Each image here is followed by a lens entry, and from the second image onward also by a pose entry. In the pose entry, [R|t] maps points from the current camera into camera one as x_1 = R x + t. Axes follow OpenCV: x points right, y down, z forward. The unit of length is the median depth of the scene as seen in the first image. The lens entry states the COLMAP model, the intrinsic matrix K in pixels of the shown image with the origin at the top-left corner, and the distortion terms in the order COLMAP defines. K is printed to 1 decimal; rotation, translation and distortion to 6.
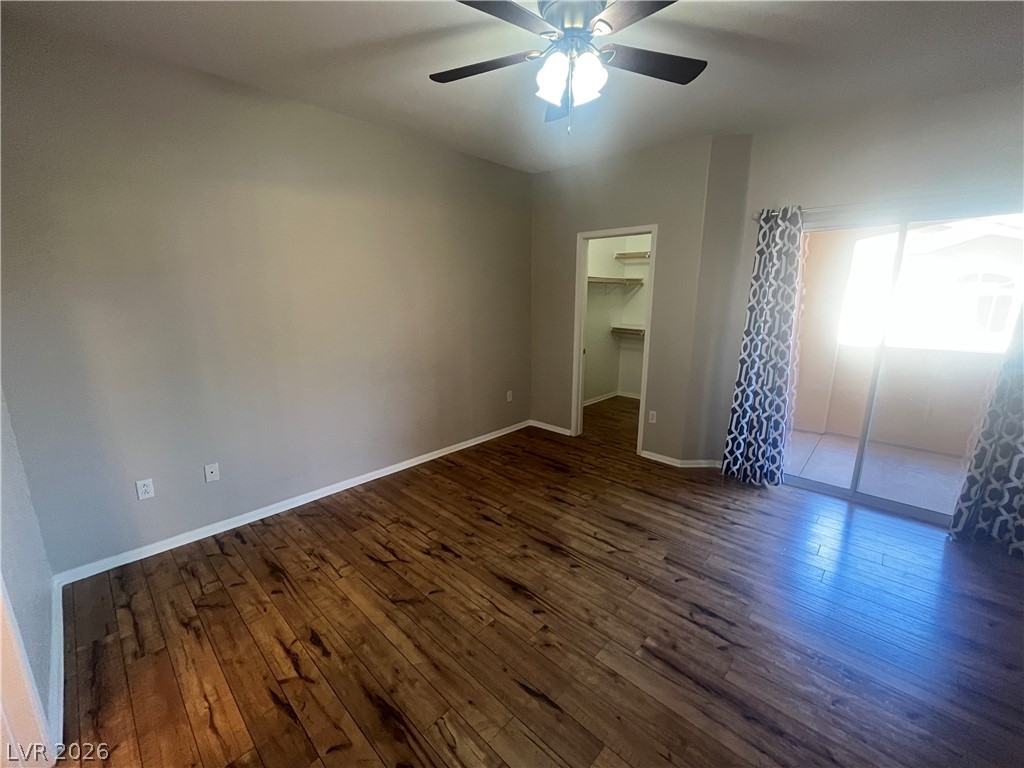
lens RADIAL K [[416.3, 0, 514.9], [0, 416.3, 384.0], [0, 0, 1]] dist [-0.003207, -0.000051]
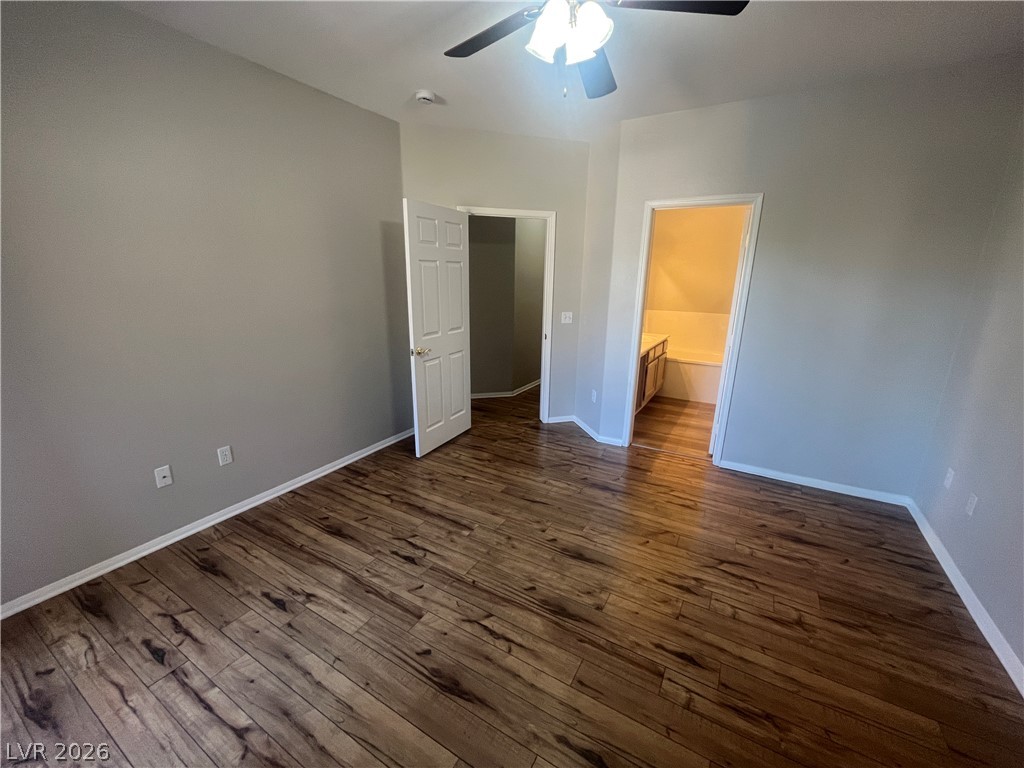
lens RADIAL K [[409.9, 0, 513.1], [0, 409.9, 390.3], [0, 0, 1]] dist [-0.000882, 0.000093]
pose [[-0.975440, 0.046942, -0.215203, 0.351468], [-0.061731, 0.879608, 0.471676, -0.342822], [0.211436, 0.473377, -0.855108, 1.553948]]
